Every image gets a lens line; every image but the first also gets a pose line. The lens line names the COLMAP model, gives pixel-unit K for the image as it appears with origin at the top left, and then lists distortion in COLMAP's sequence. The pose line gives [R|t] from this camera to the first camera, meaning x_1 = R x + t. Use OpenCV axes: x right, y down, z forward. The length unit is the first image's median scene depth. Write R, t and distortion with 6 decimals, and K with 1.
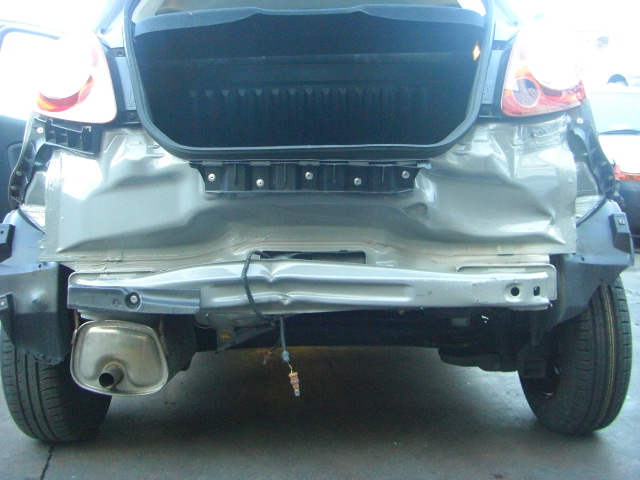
lens RADIAL K [[708.4, 0, 317.0], [0, 708.4, 193.0], [0, 0, 1]] dist [-0.128862, 0.000000]
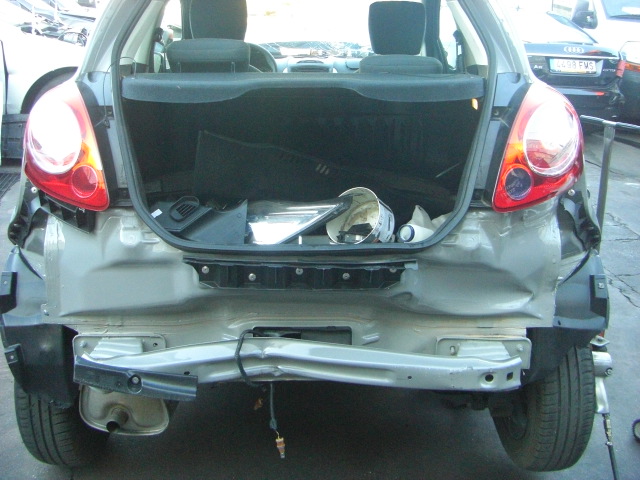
lens RADIAL K [[708.4, 0, 316.1], [0, 708.4, 191.5], [0, 0, 1]] dist [-0.128862, 0.000000]
pose [[0.999801, 0.019840, 0.001983, 0.008389], [-0.019734, 0.970462, 0.240445, -0.360811], [0.002846, -0.240436, 0.970661, 0.026454]]
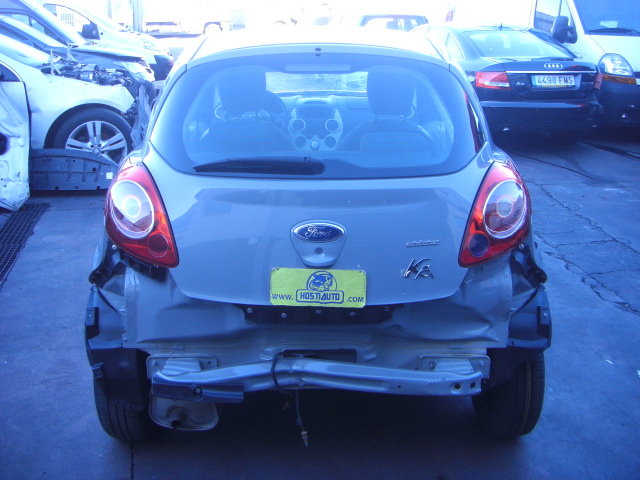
lens RADIAL K [[708.4, 0, 312.9], [0, 708.4, 194.1], [0, 0, 1]] dist [-0.128862, 0.000000]
pose [[0.999884, 0.013597, 0.006922, -0.033202], [-0.014943, 0.964344, 0.264229, -0.583961], [-0.003083, -0.264302, 0.964435, -0.281073]]
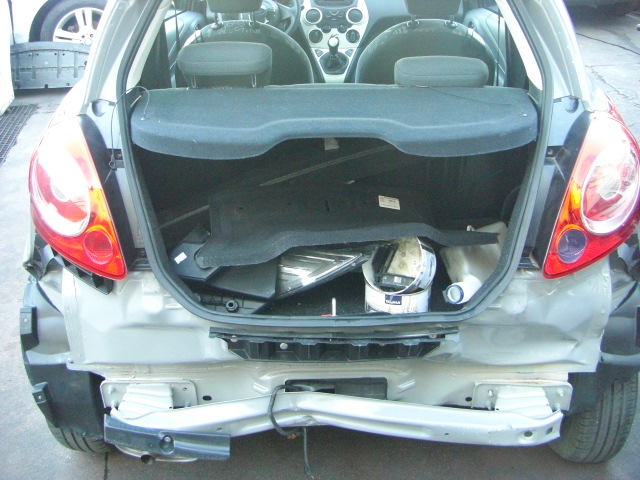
lens RADIAL K [[708.4, 0, 308.7], [0, 708.4, 187.9], [0, 0, 1]] dist [-0.128862, 0.000000]
pose [[0.999476, 0.007547, -0.031485, -0.014861], [0.007041, 0.898514, 0.438888, -0.597349], [0.031603, -0.438880, 0.897990, 0.208916]]
